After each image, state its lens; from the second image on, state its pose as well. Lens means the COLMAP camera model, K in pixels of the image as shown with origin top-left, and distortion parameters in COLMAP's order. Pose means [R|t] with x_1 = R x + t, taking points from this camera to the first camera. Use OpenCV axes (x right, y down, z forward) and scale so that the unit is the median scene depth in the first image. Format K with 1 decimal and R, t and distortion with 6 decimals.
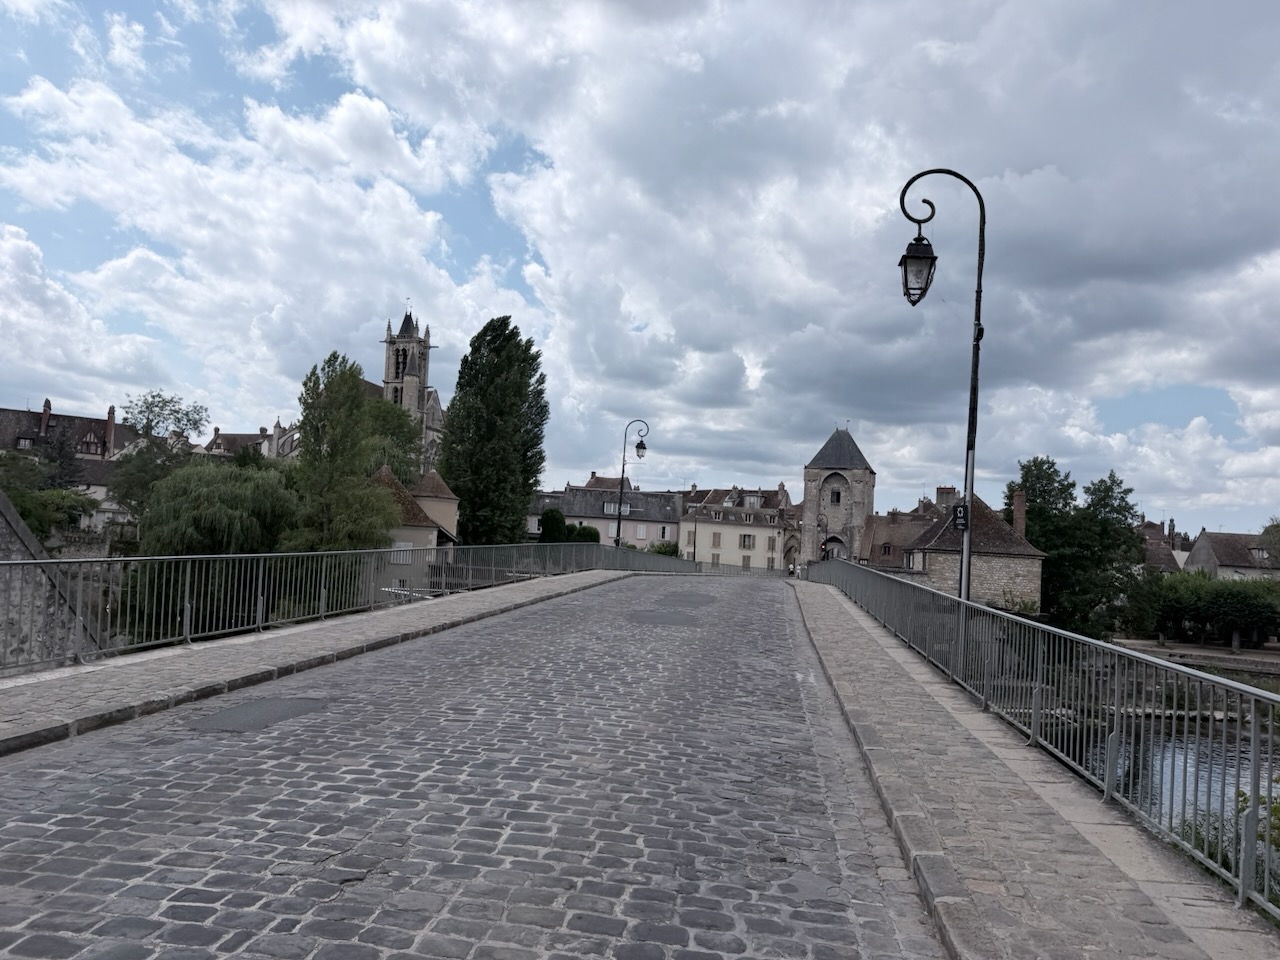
lens RADIAL K [[891.3, 0, 640.2], [0, 891.3, 481.2], [0, 0, 1]] dist [-0.006942, -0.005004]
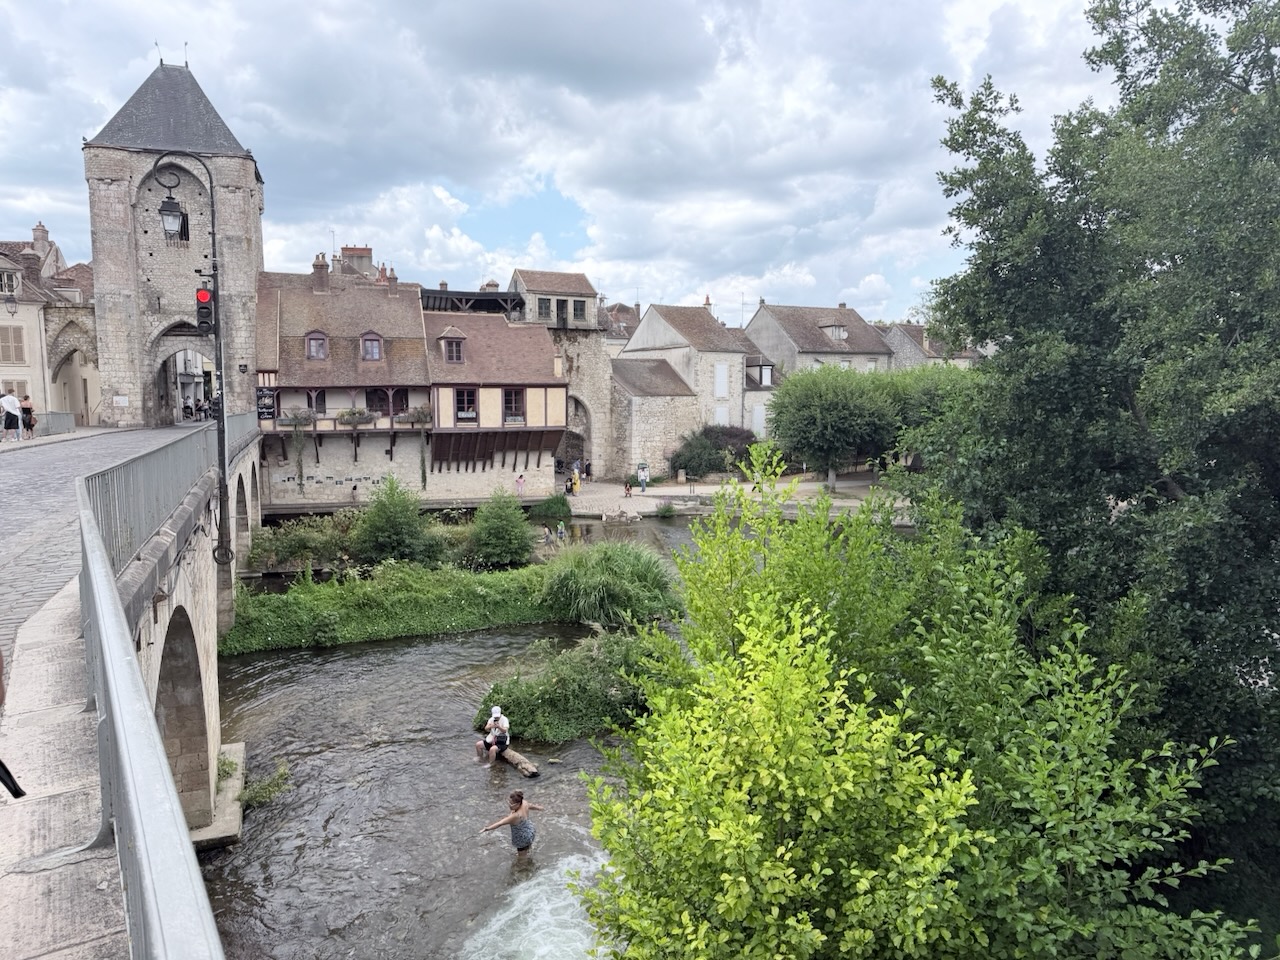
lens RADIAL K [[891.3, 0, 635.3], [0, 891.3, 481.2], [0, 0, 1]] dist [-0.006942, -0.005004]
pose [[0.756804, -0.131670, 0.640243, 0.099077], [-0.001727, 0.979095, 0.203398, 0.050302], [-0.653640, -0.155038, 0.740755, 0.530634]]
